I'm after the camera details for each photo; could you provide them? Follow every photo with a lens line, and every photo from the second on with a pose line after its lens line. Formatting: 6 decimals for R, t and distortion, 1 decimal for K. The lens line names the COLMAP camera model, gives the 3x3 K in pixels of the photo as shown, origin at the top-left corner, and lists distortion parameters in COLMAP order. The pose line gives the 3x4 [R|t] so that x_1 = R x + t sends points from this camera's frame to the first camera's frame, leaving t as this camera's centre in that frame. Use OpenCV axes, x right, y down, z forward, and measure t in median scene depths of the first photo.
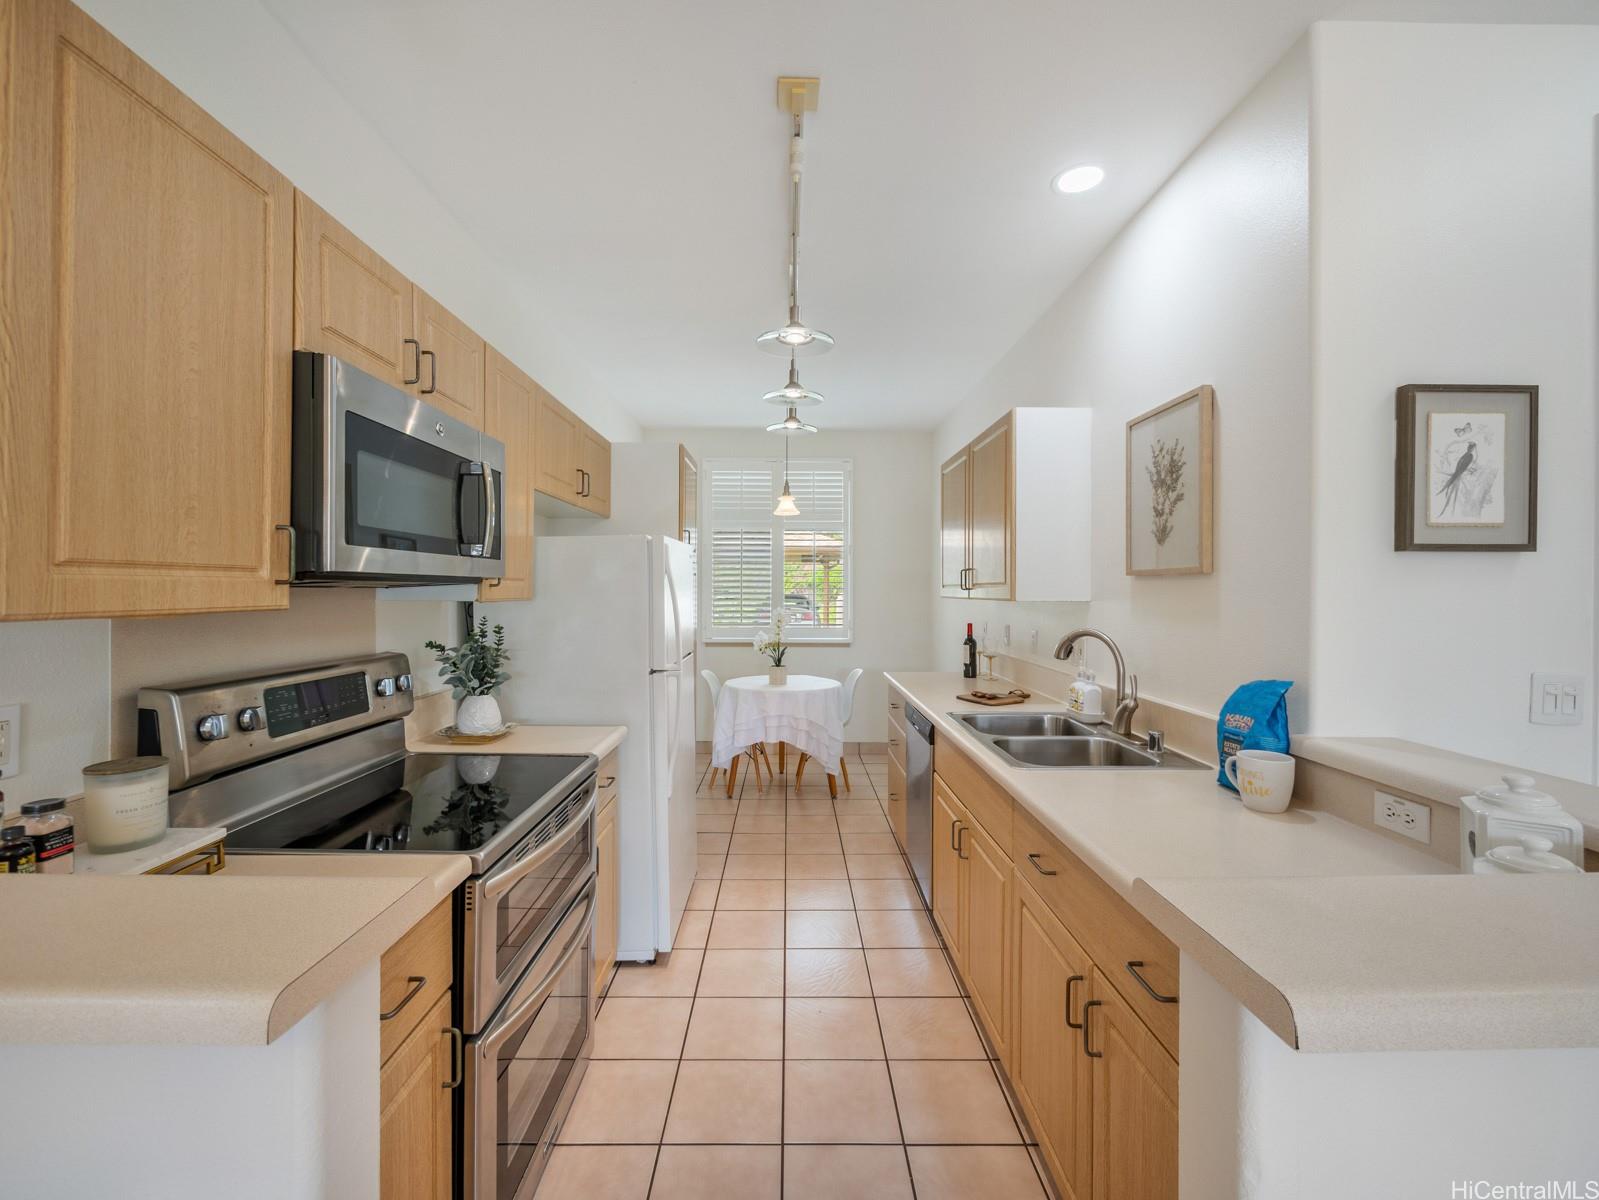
lens RADIAL K [[667.2, 0, 799.3], [0, 667.2, 592.8], [0, 0, 1]] dist [-0.013675, 0.002082]
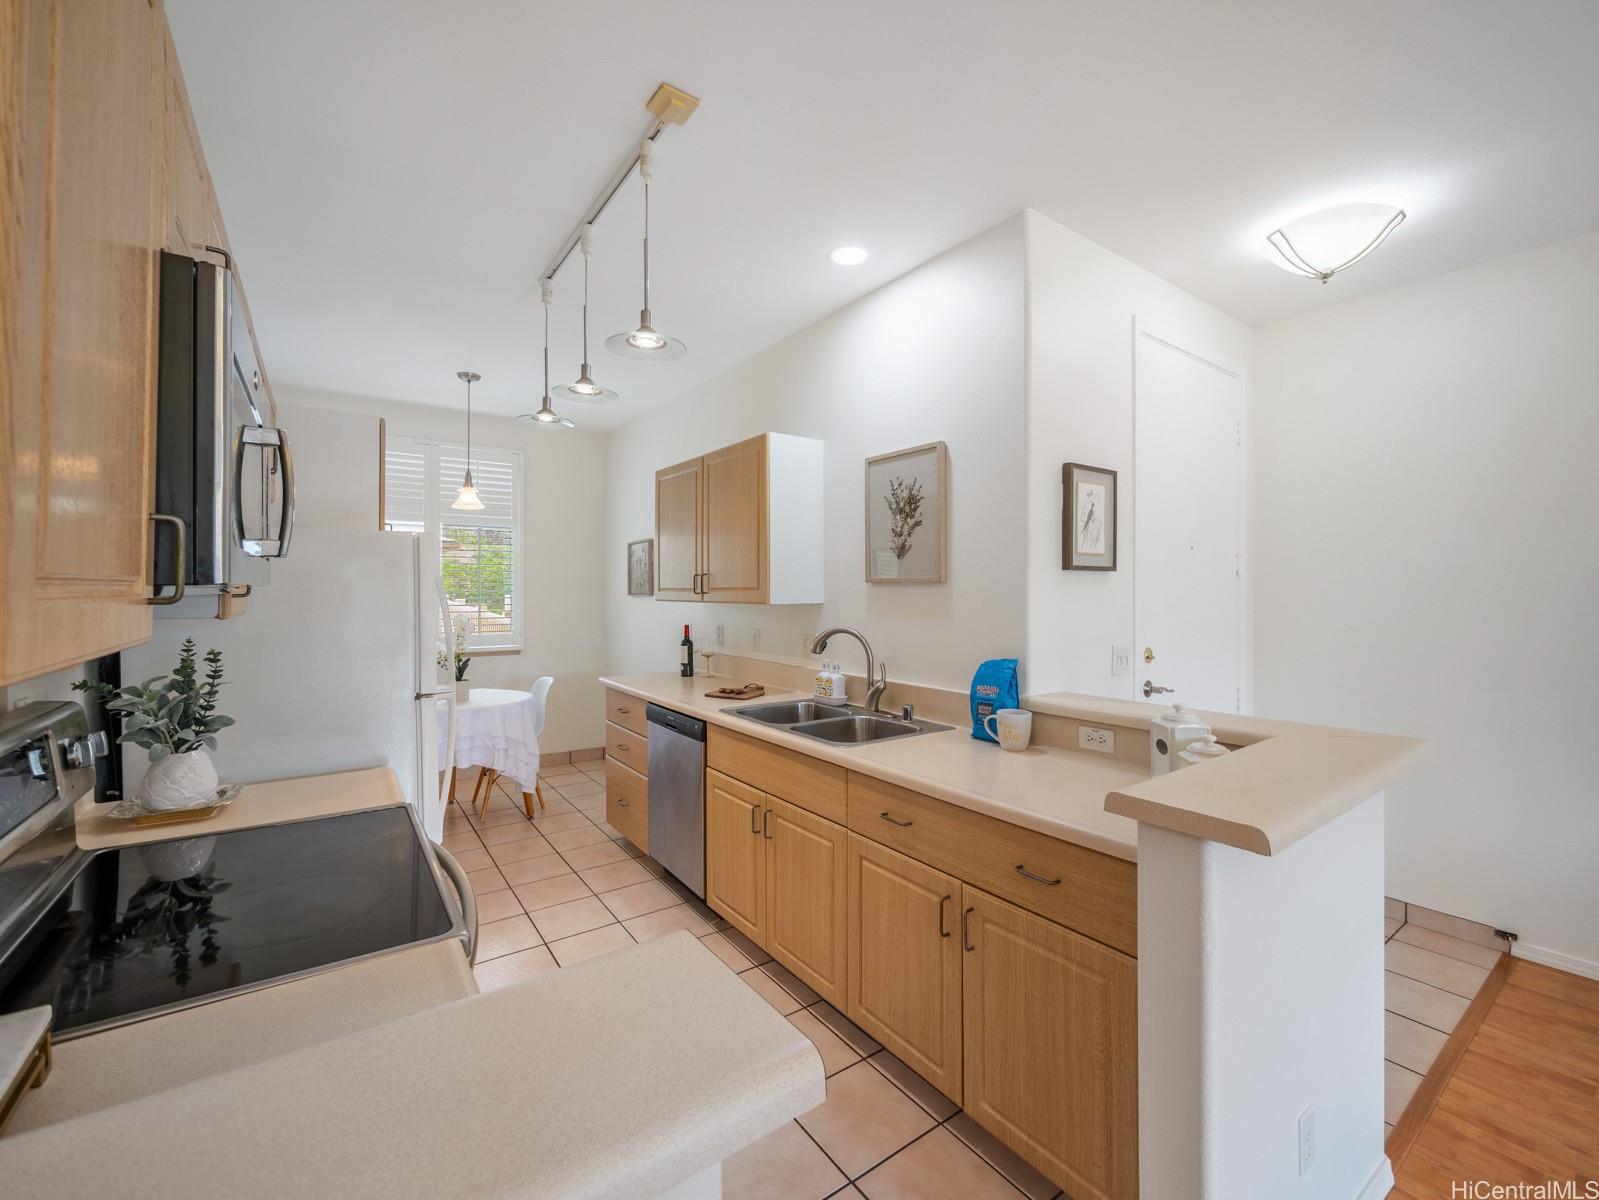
lens RADIAL K [[667.2, 0, 802.7], [0, 667.2, 589.9], [0, 0, 1]] dist [-0.013675, 0.002082]
pose [[0.821248, -0.003360, 0.570561, -0.340831], [0.004898, 0.999987, -0.001161, -0.012837], [-0.570550, 0.003748, 0.821254, 0.054952]]
